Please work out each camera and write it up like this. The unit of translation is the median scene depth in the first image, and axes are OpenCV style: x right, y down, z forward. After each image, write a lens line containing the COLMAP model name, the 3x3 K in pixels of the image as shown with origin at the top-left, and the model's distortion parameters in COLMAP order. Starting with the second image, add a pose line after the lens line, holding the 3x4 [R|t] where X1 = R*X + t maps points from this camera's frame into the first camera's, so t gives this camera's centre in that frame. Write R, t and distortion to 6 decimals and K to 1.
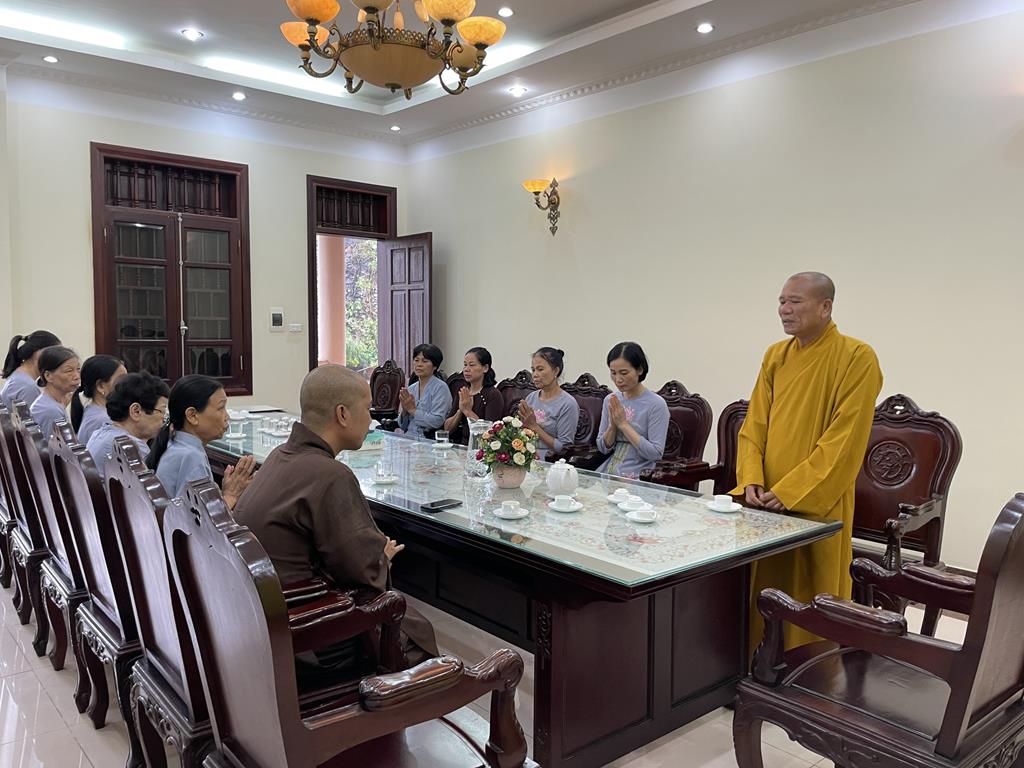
lens RADIAL K [[803.6, 0, 511.2], [0, 803.6, 388.0], [0, 0, 1]] dist [0.080144, -0.113276]
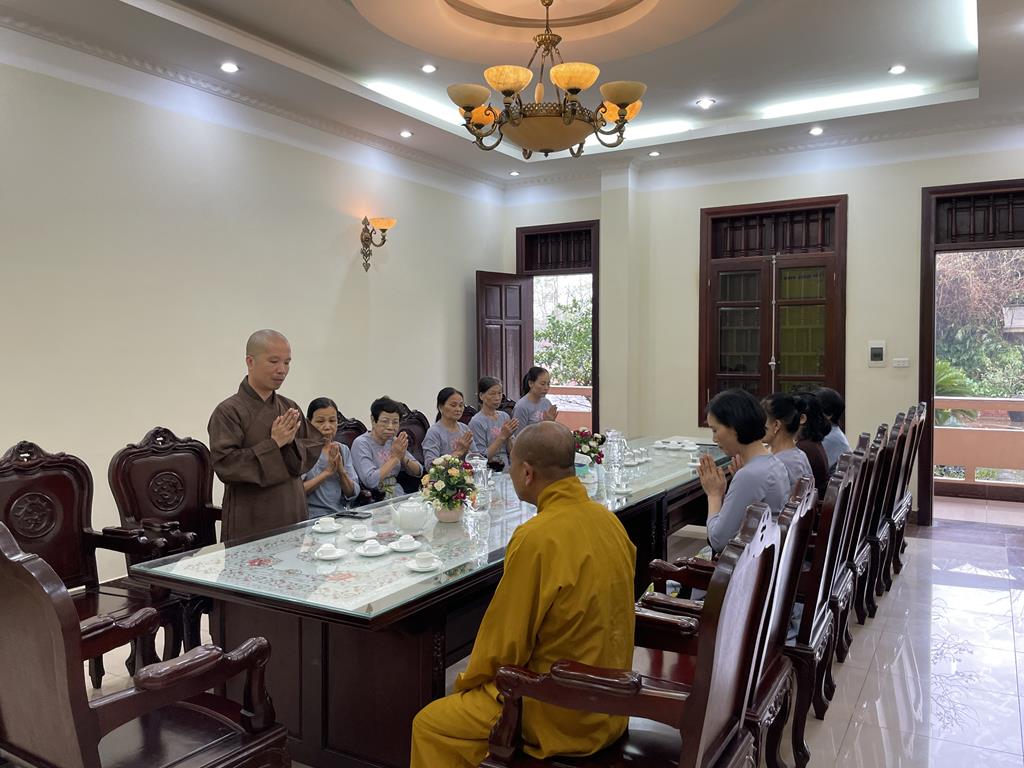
lens RADIAL K [[799.2, 0, 513.4], [0, 799.2, 379.4], [0, 0, 1]] dist [0.083586, -0.117731]
pose [[0.324390, 0.016511, -0.945779, 0.928156], [-0.068263, 0.997649, -0.005997, -0.047038], [0.943457, 0.066507, 0.324755, 0.670252]]
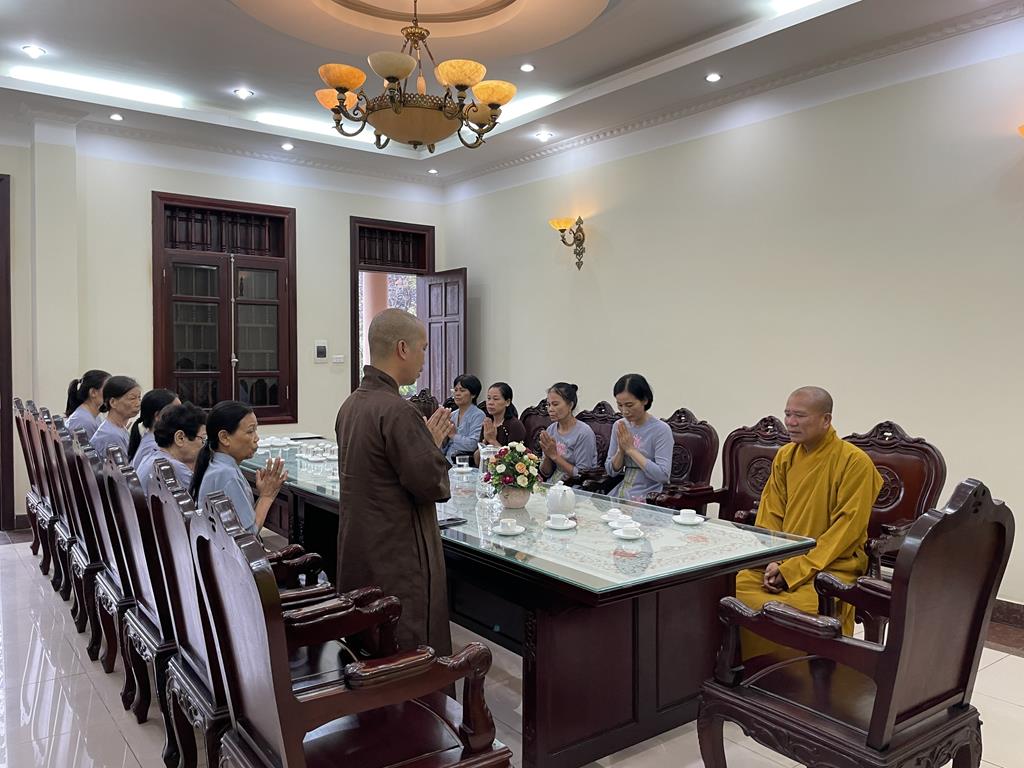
lens RADIAL K [[799.2, 0, 513.4], [0, 799.2, 379.4], [0, 0, 1]] dist [0.083586, -0.117731]
pose [[0.998249, -0.005108, -0.058930, 0.050910], [0.002459, 0.998987, -0.044943, -0.000637], [0.059099, 0.044719, 0.997250, -0.071384]]
